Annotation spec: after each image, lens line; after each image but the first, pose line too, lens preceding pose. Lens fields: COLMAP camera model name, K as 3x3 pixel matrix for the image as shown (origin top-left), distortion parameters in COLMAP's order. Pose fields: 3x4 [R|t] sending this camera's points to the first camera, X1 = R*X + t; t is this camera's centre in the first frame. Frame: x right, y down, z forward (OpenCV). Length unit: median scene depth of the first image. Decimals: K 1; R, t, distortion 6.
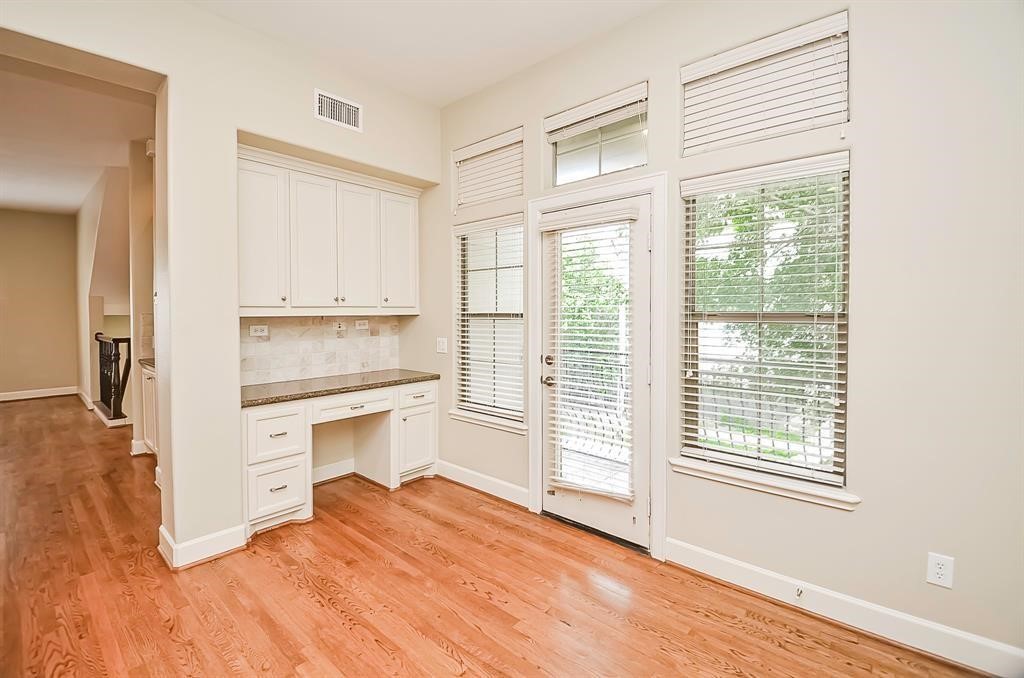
lens RADIAL K [[450.4, 0, 507.0], [0, 450.4, 320.6], [0, 0, 1]] dist [0.014536, -0.024507]
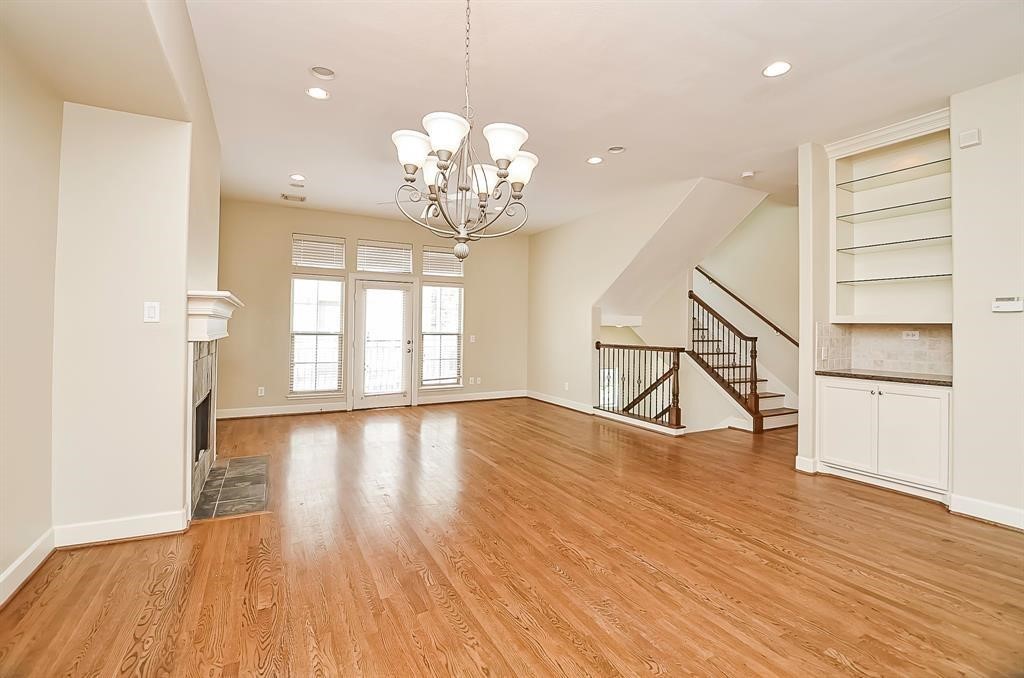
lens RADIAL K [[450.4, 0, 507.0], [0, 450.4, 320.6], [0, 0, 1]] dist [0.014536, -0.024507]
pose [[0.935716, 0.011701, -0.352560, -1.876340], [-0.027484, 0.998830, -0.039793, 0.058115], [0.351682, 0.046924, 0.934943, -0.197216]]
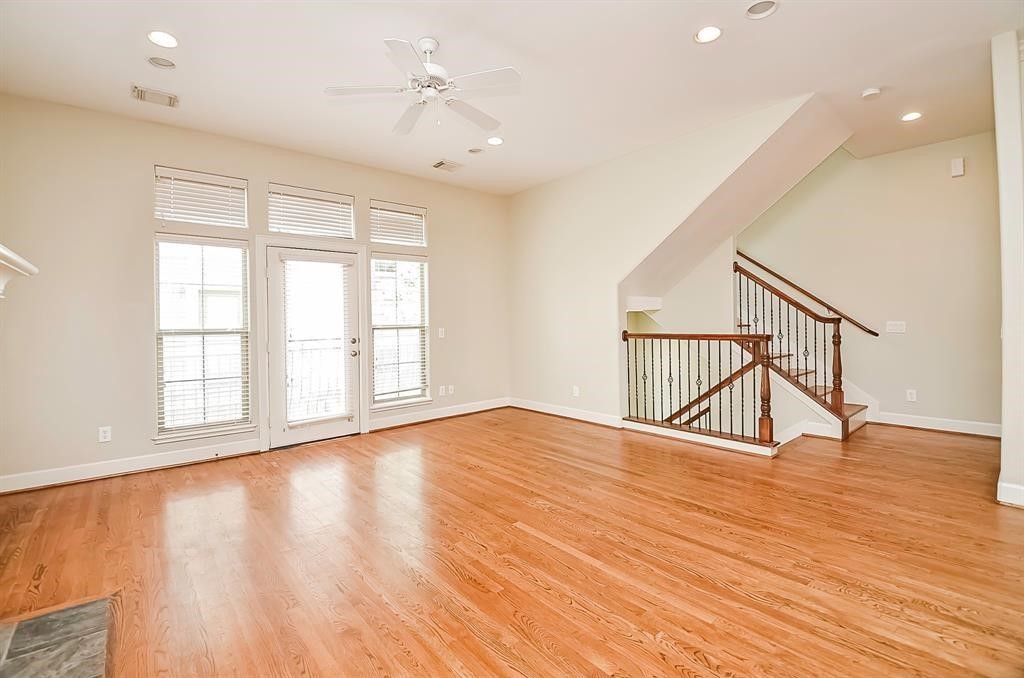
lens RADIAL K [[450.4, 0, 507.0], [0, 450.4, 320.6], [0, 0, 1]] dist [0.014536, -0.024507]
pose [[0.989450, -0.009497, -0.144560, -2.552451], [0.005583, 0.999607, -0.027458, 0.069128], [0.144764, 0.026361, 0.989115, 0.454396]]
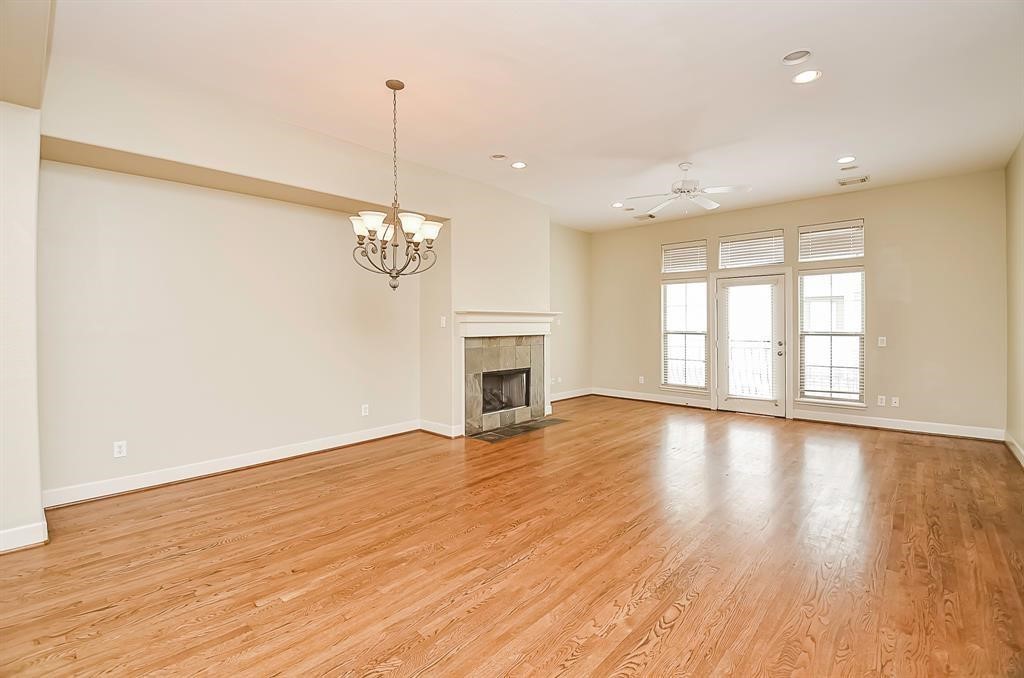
lens RADIAL K [[450.4, 0, 507.0], [0, 450.4, 320.6], [0, 0, 1]] dist [0.014536, -0.024507]
pose [[-0.019372, -0.002662, -0.999809, -0.935447], [-0.024122, 0.999707, -0.002194, 0.013103], [0.999521, 0.024075, -0.019430, 0.849115]]
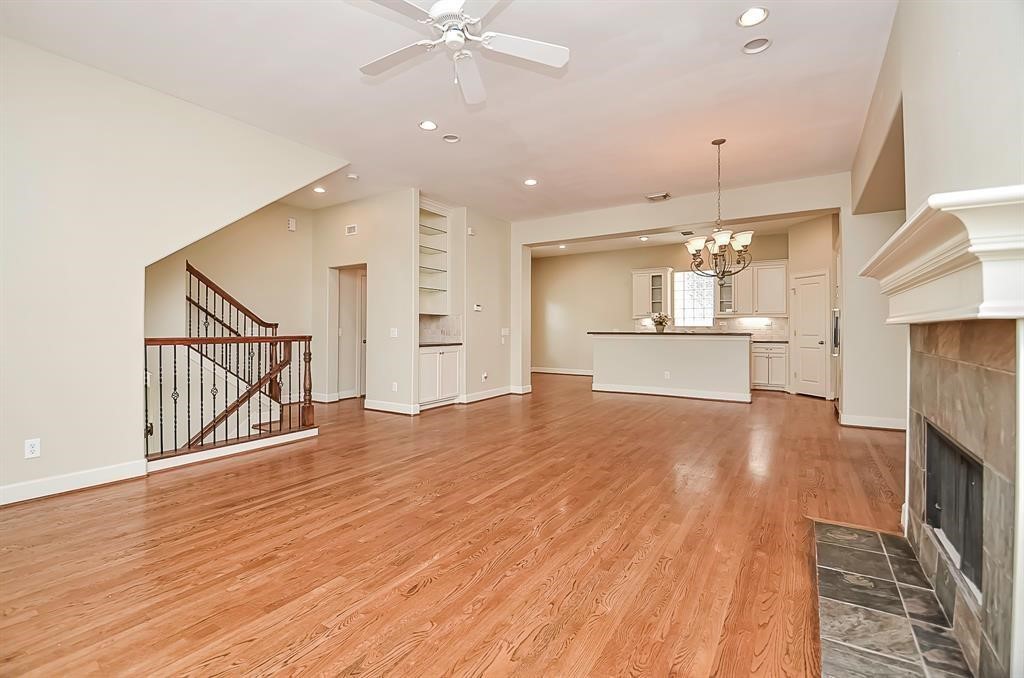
lens RADIAL K [[450.4, 0, 507.0], [0, 450.4, 320.6], [0, 0, 1]] dist [0.014536, -0.024507]
pose [[-0.150941, 0.021530, 0.988308, -3.891217], [0.024381, 0.999540, -0.018051, 0.074420], [-0.988242, 0.021371, -0.151396, 1.627721]]
